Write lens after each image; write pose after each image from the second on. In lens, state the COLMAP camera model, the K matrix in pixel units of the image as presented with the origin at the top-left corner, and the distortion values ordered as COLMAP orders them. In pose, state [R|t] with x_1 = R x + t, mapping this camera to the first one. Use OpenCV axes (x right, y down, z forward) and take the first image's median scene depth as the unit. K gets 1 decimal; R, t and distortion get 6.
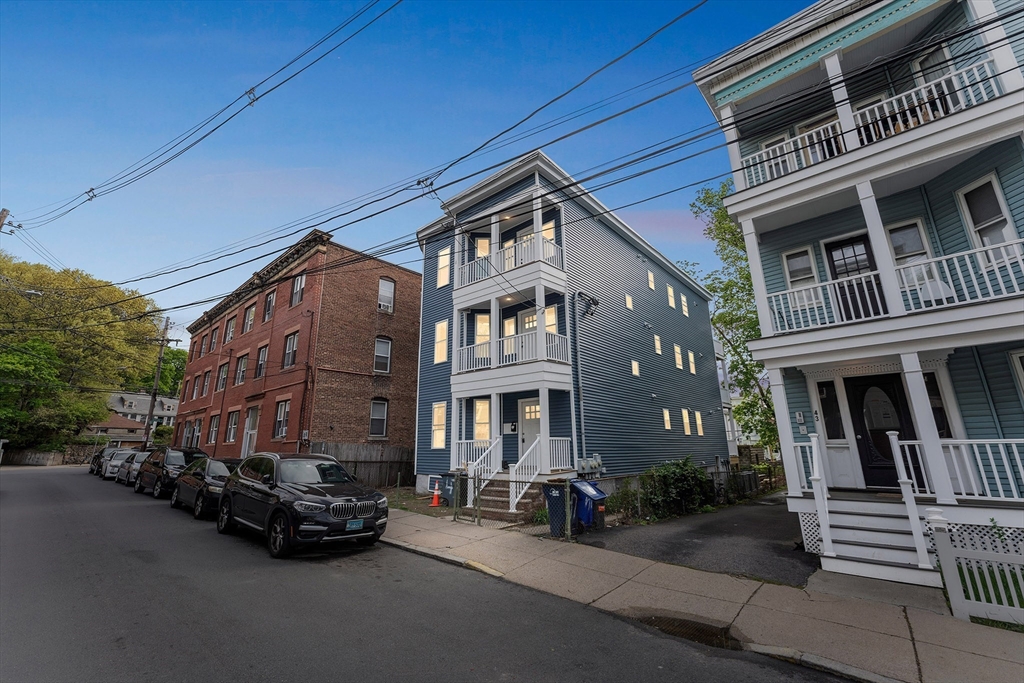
lens RADIAL K [[408.8, 0, 508.6], [0, 408.8, 339.8], [0, 0, 1]] dist [0.001433, -0.000154]
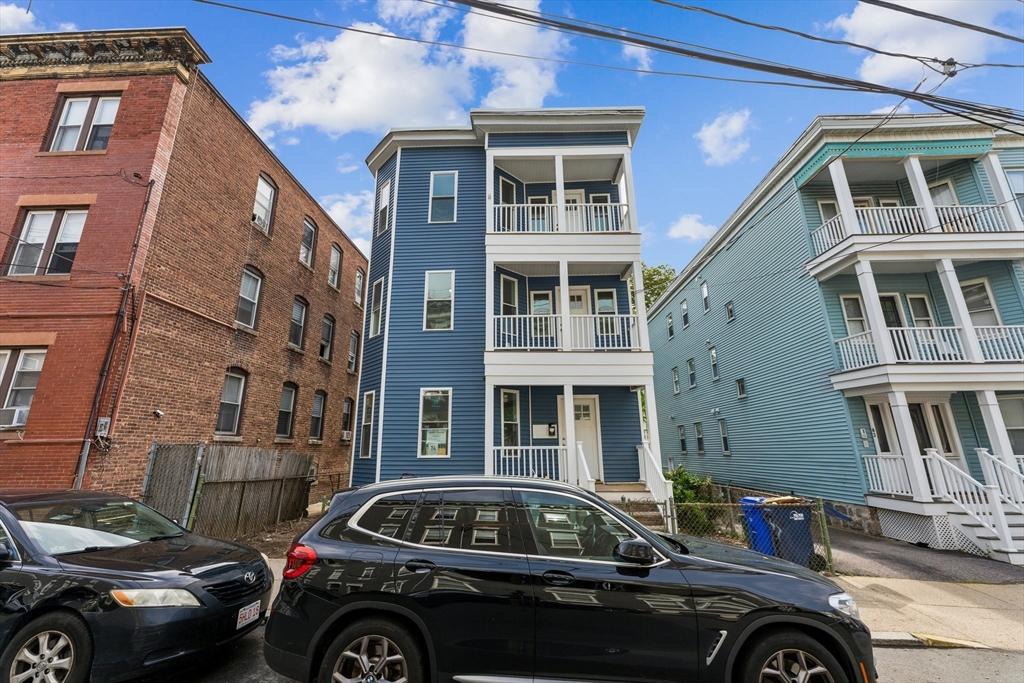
lens RADIAL K [[408.8, 0, 508.6], [0, 408.8, 339.8], [0, 0, 1]] dist [0.001433, -0.000154]
pose [[0.776264, 0.173671, 0.606013, -0.453727], [-0.167513, 0.983570, -0.067298, 0.091628], [-0.607744, -0.049274, 0.792603, 0.366319]]
